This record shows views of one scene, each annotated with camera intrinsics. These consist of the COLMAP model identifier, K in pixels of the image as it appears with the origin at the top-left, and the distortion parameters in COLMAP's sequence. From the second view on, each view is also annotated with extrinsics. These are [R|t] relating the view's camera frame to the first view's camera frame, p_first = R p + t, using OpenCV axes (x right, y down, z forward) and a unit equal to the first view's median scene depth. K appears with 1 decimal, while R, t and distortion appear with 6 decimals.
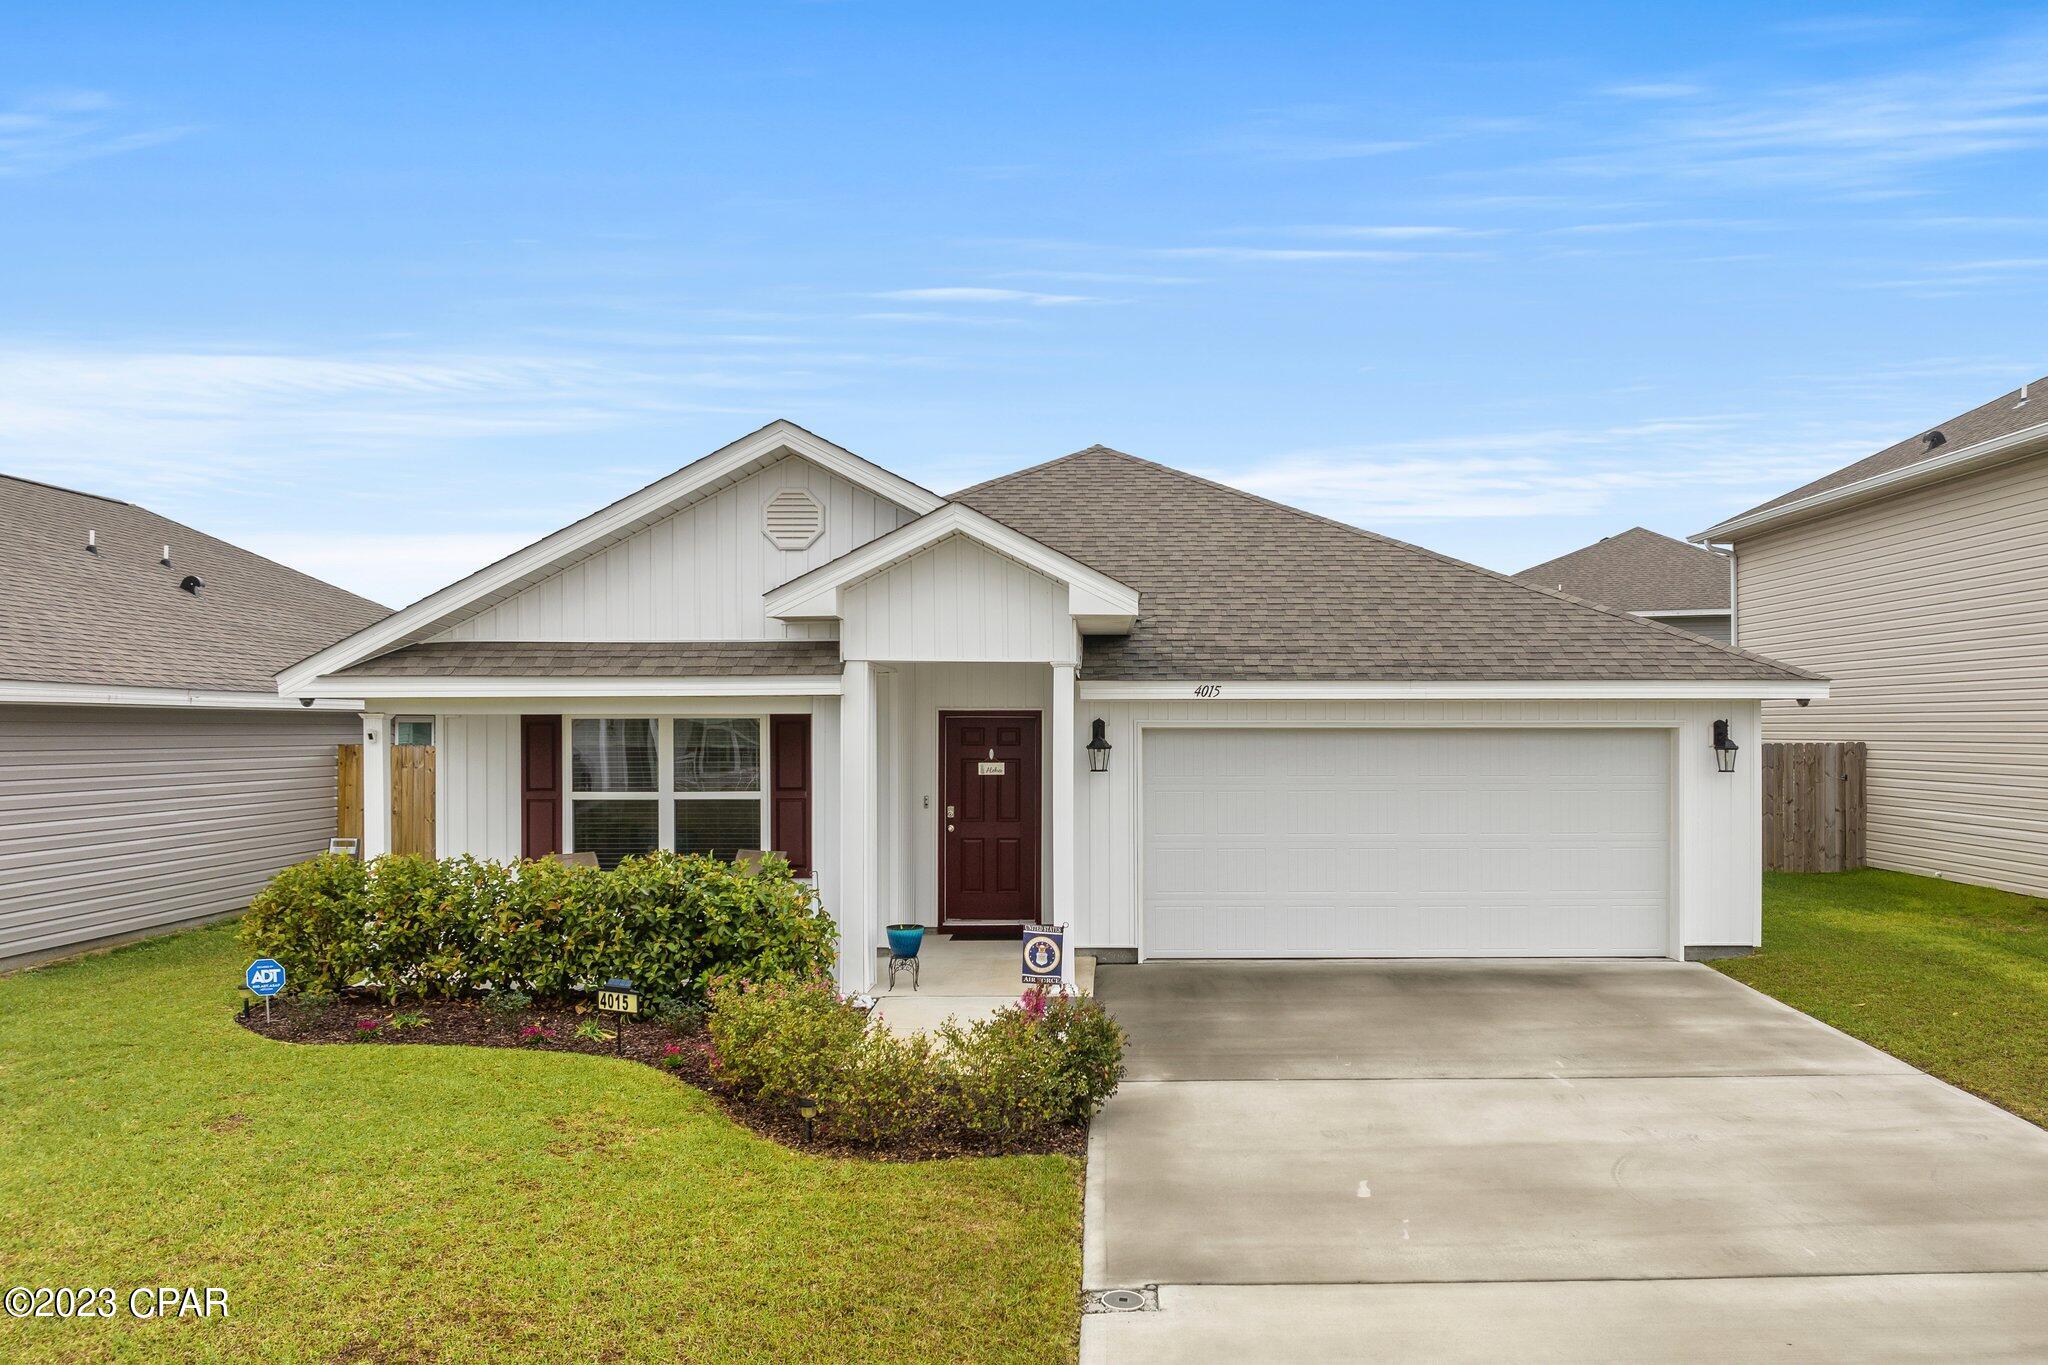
lens RADIAL K [[1549.1, 0, 1025.8], [0, 1549.1, 721.0], [0, 0, 1]] dist [-0.040475, -0.036466]
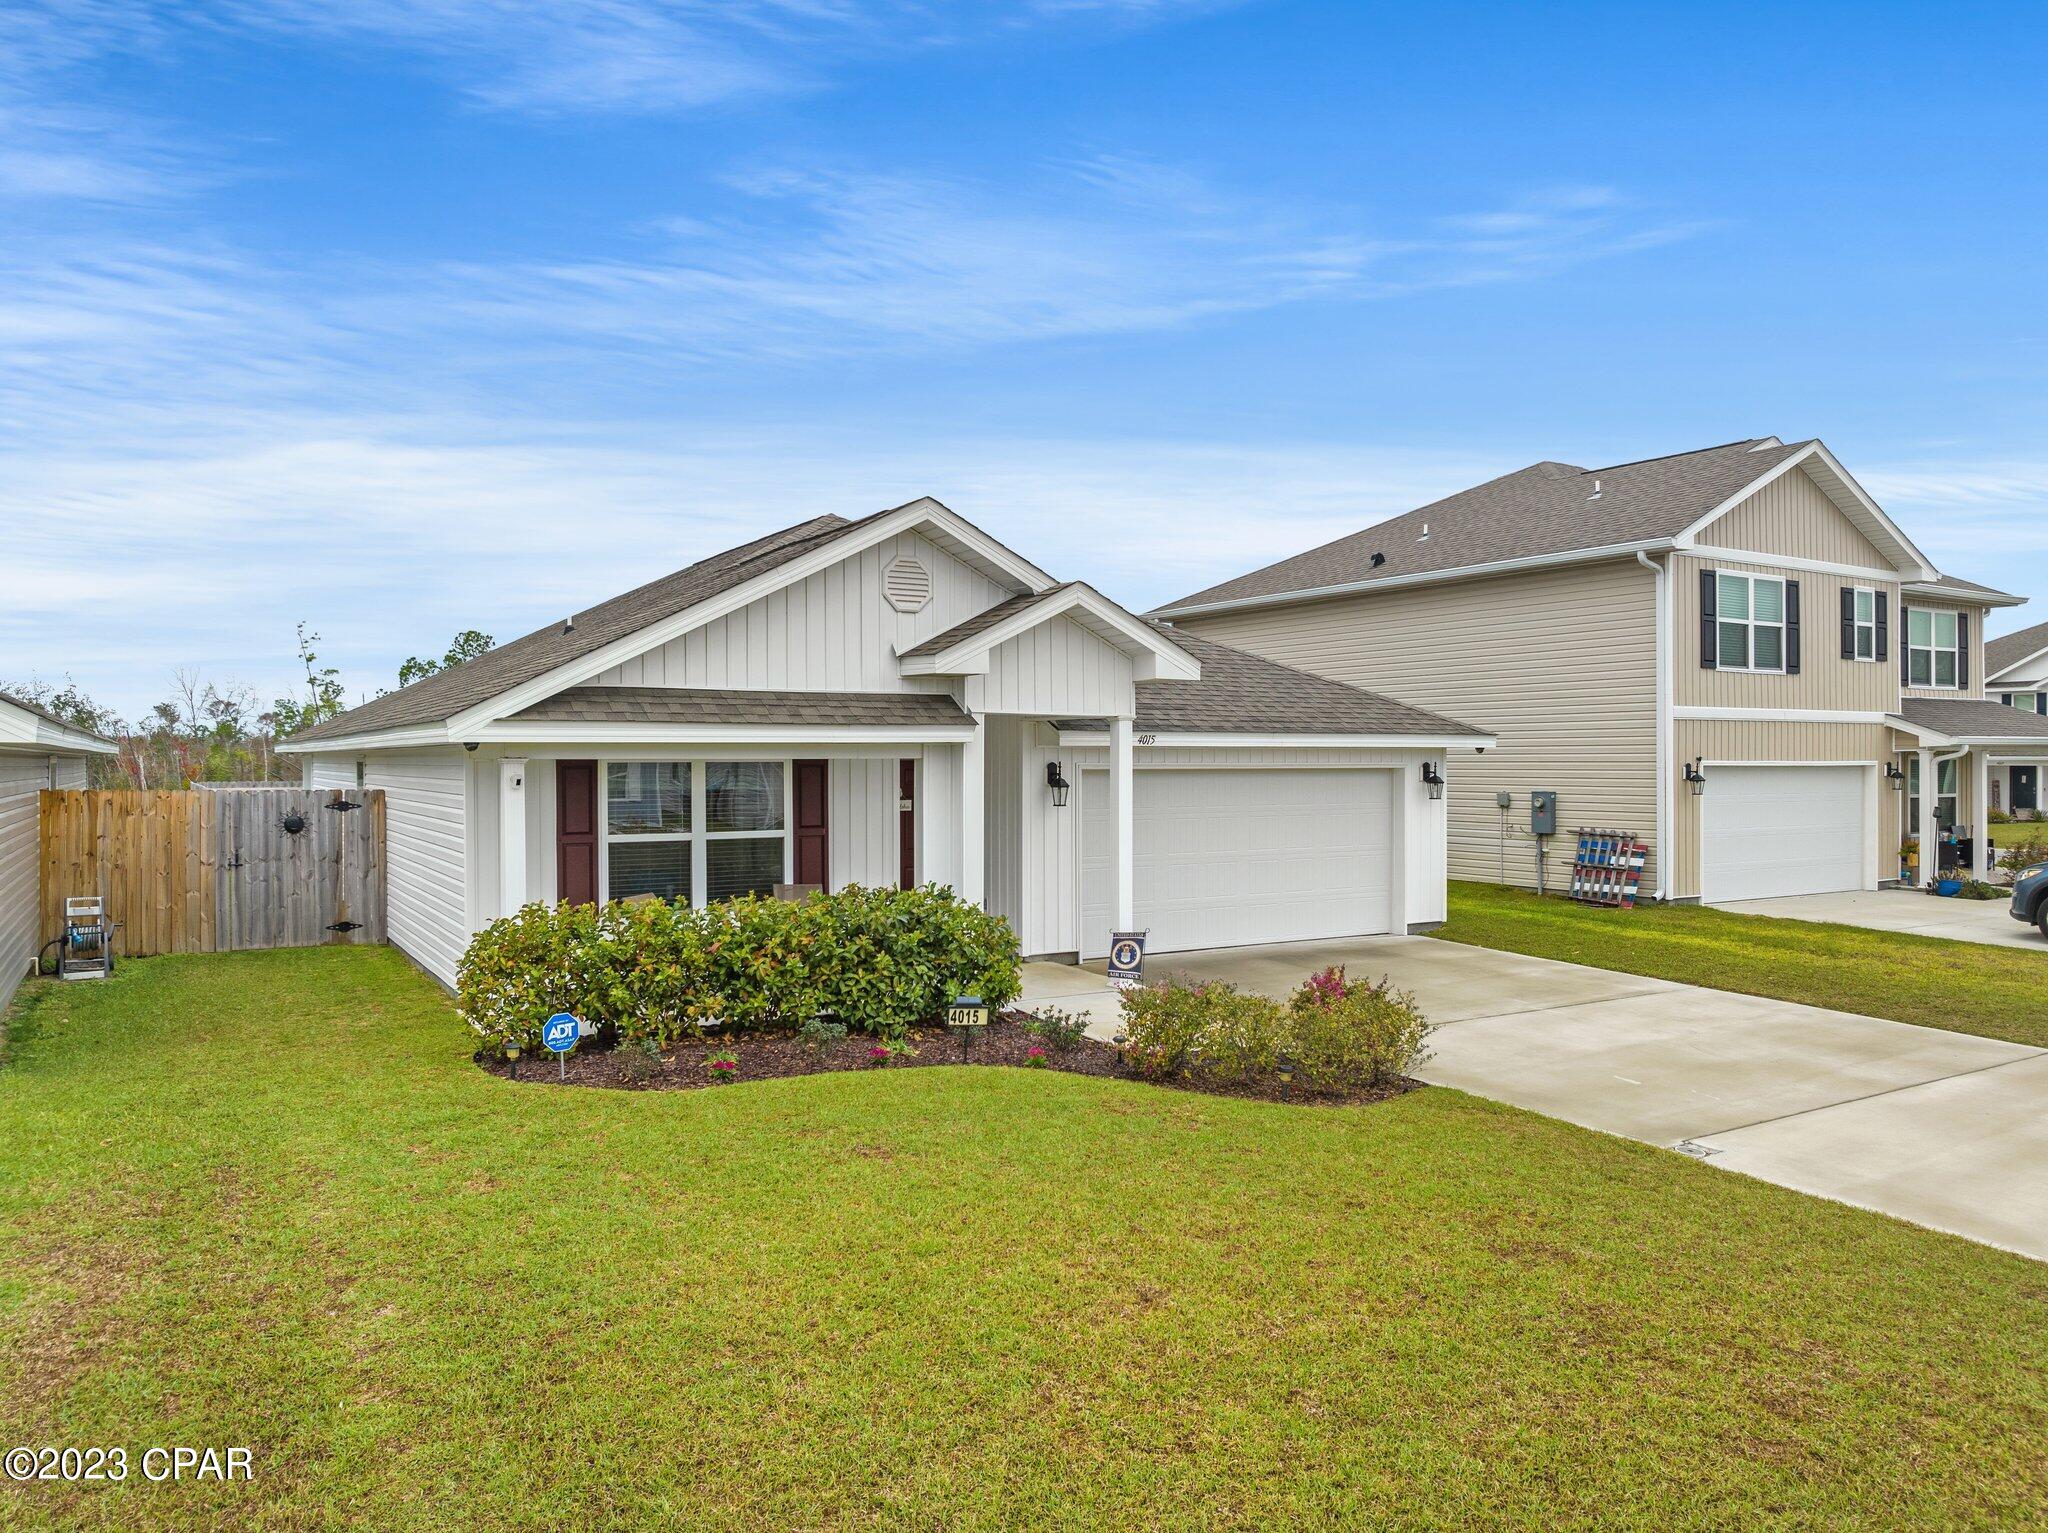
lens RADIAL K [[1437.9, 0, 1024.0], [0, 1437.9, 766.5], [0, 0, 1]] dist [-0.035721, -0.006477]
pose [[0.861531, -0.002267, 0.507701, -0.541093], [-0.001295, 0.999977, 0.006663, -0.005369], [-0.507704, -0.006398, 0.861508, 0.054980]]
